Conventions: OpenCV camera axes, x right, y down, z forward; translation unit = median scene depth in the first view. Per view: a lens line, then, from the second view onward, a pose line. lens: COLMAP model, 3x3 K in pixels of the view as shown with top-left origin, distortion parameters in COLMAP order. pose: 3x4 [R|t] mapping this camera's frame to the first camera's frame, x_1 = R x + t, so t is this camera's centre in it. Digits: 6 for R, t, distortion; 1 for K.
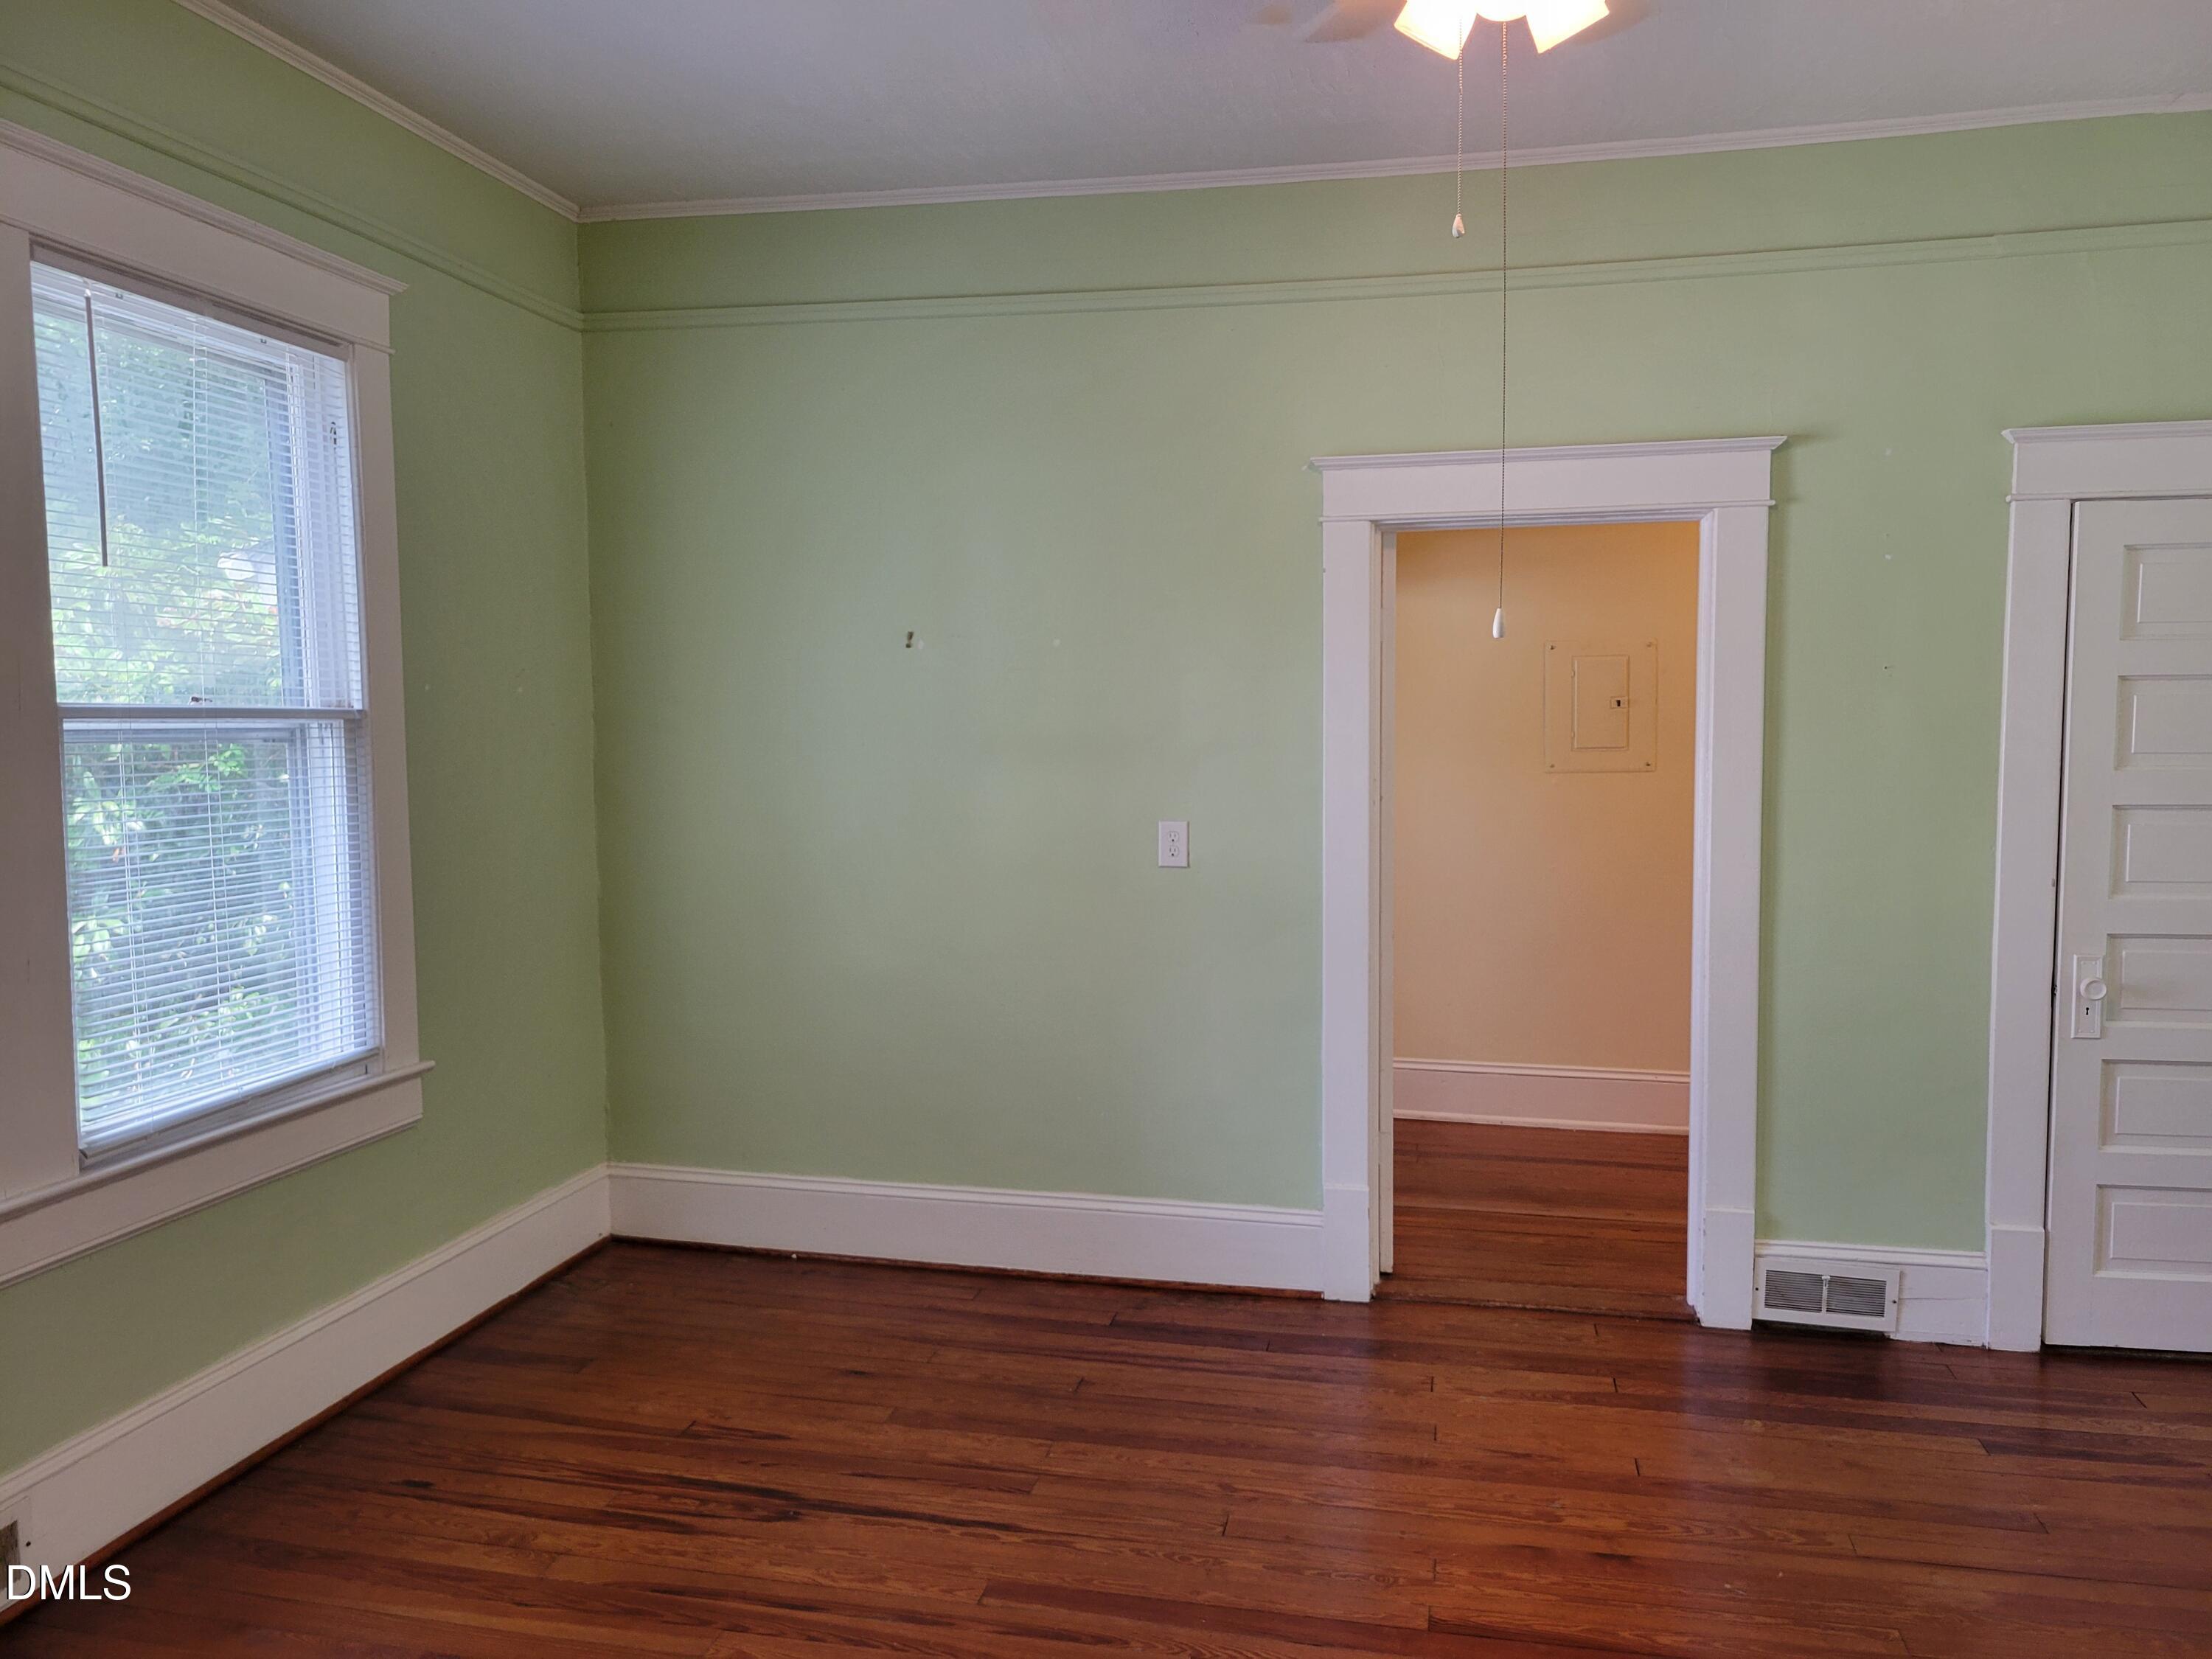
lens RADIAL K [[1670.9, 0, 1125.7], [0, 1670.9, 841.0], [0, 0, 1]] dist [0.031772, -0.013492]
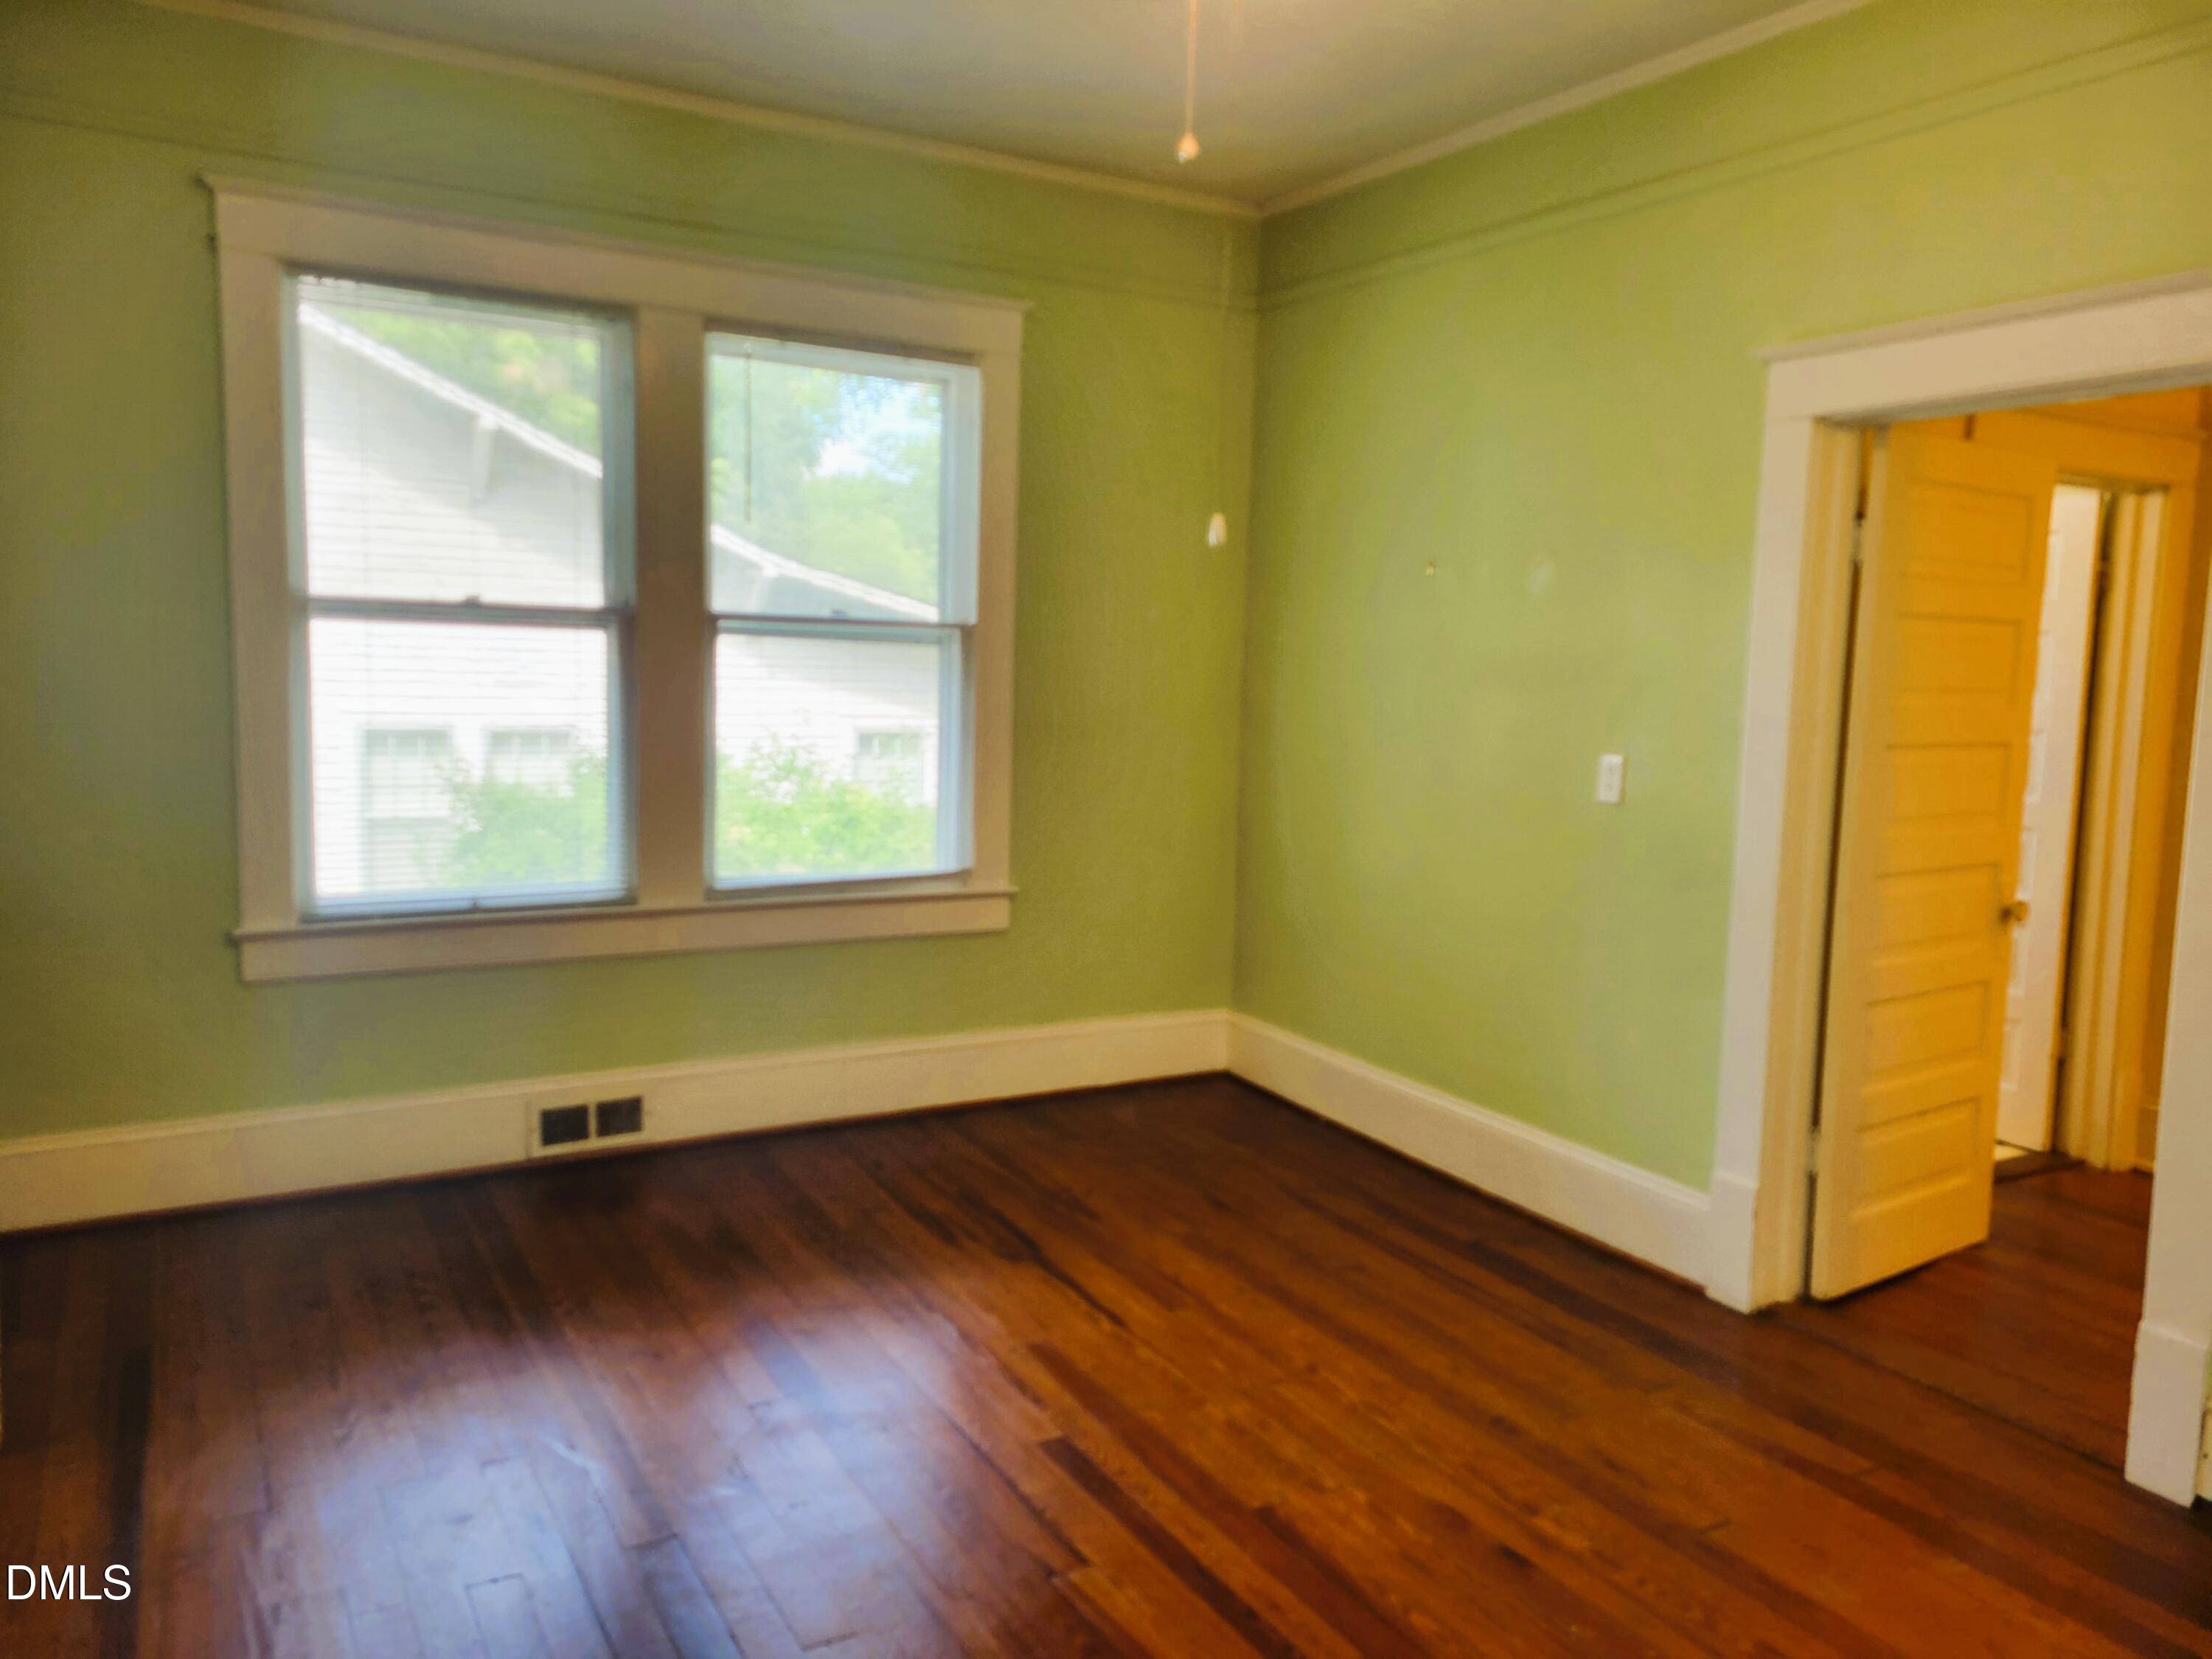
lens RADIAL K [[1670.9, 0, 1111.8], [0, 1670.9, 831.8], [0, 0, 1]] dist [0.031772, -0.013492]
pose [[0.649486, 0.103073, -0.753355, 0.655496], [-0.088394, 0.994287, 0.059831, 0.000730], [0.755218, 0.027732, 0.654886, 0.190418]]
